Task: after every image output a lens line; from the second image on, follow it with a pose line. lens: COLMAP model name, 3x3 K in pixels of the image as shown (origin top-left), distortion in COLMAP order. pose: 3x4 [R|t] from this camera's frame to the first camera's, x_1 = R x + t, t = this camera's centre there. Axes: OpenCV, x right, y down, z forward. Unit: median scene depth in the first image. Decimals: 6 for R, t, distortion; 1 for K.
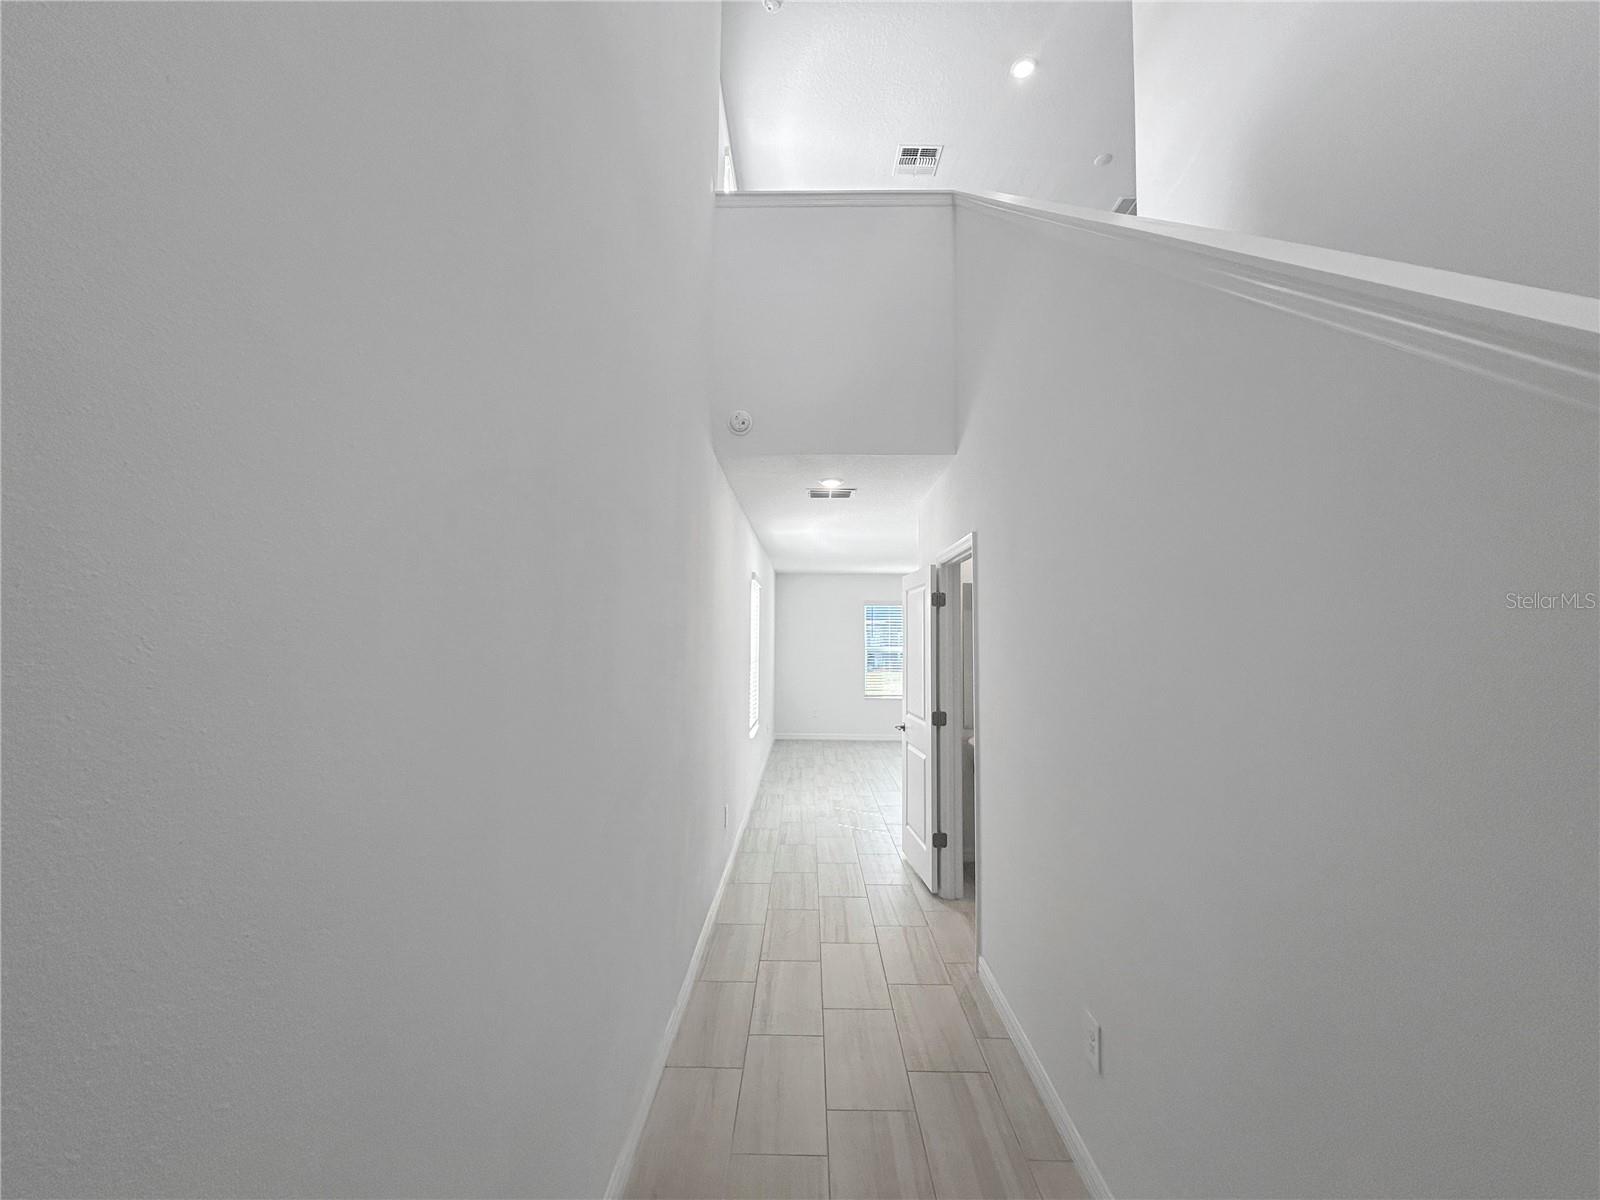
lens RADIAL K [[653.5, 0, 795.9], [0, 653.5, 597.0], [0, 0, 1]] dist [0.000125, 0.000436]
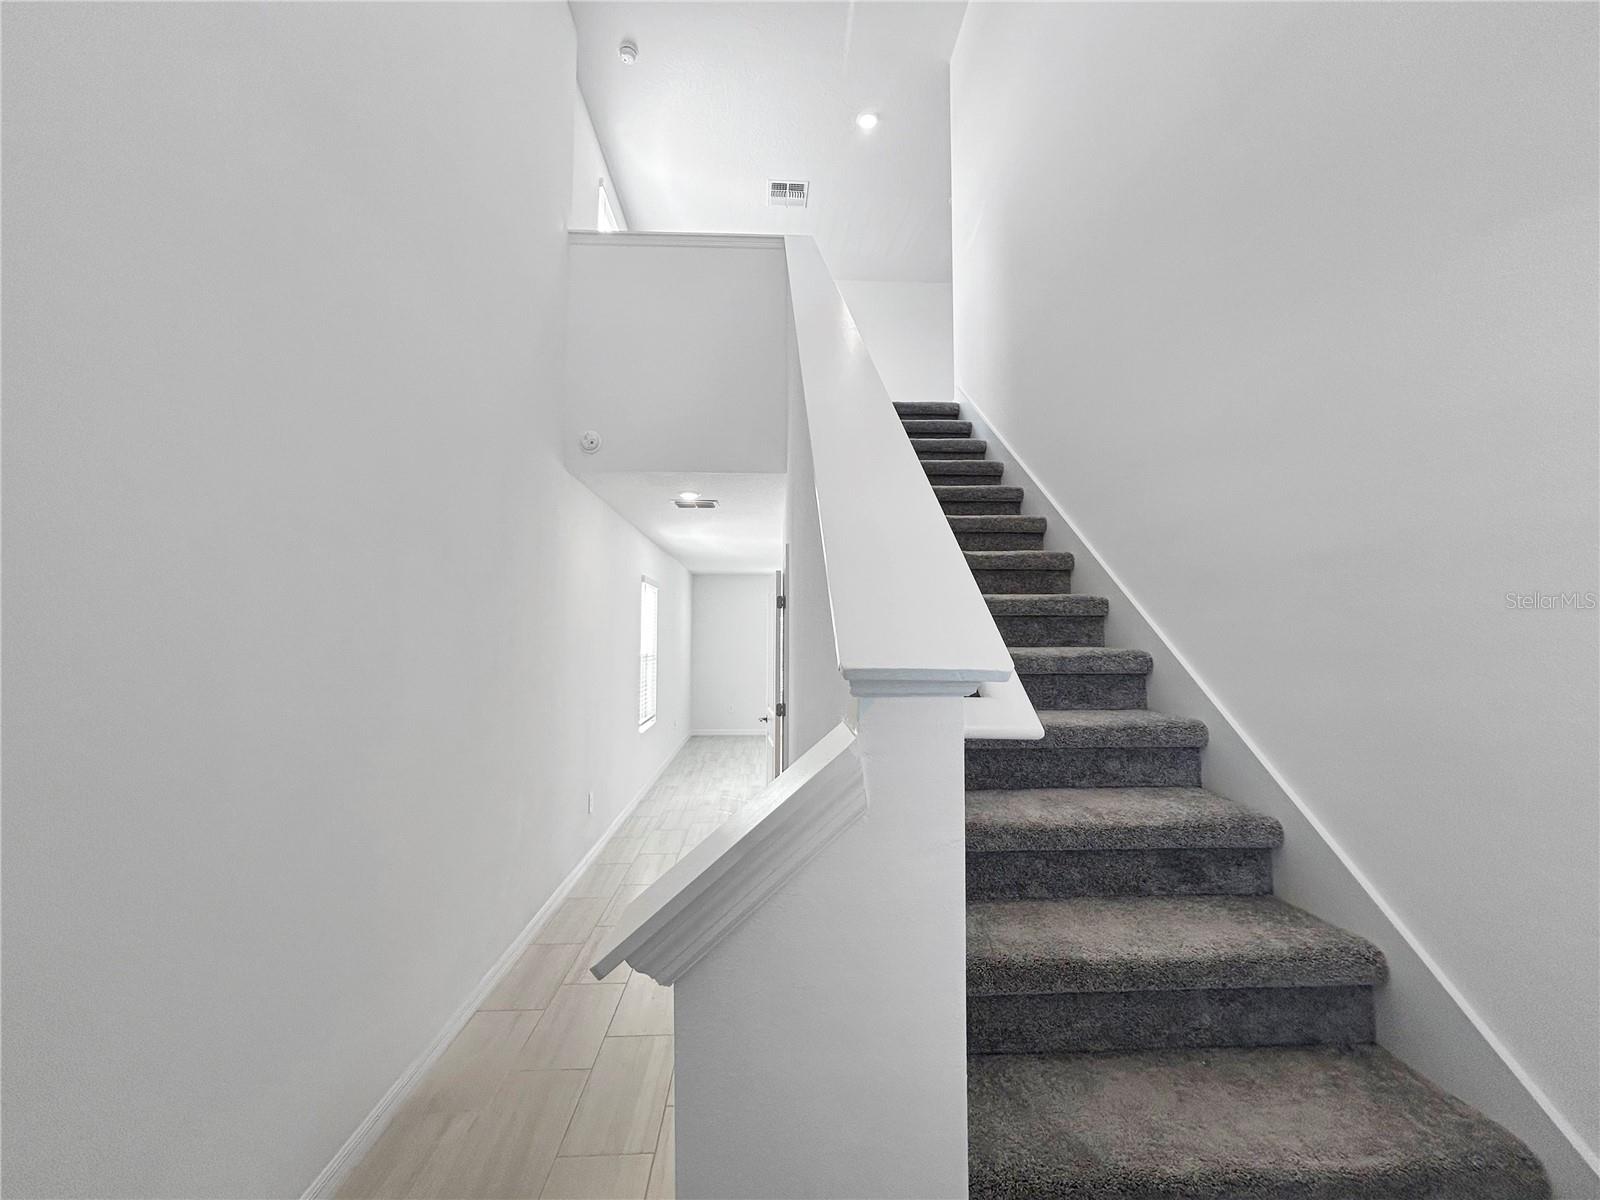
lens RADIAL K [[653.5, 0, 795.9], [0, 653.5, 597.0], [0, 0, 1]] dist [0.000125, 0.000436]
pose [[0.997114, -0.006136, 0.075666, 0.120277], [0.005974, 0.999979, 0.002372, -0.005104], [-0.075679, -0.001914, 0.997130, -0.082256]]
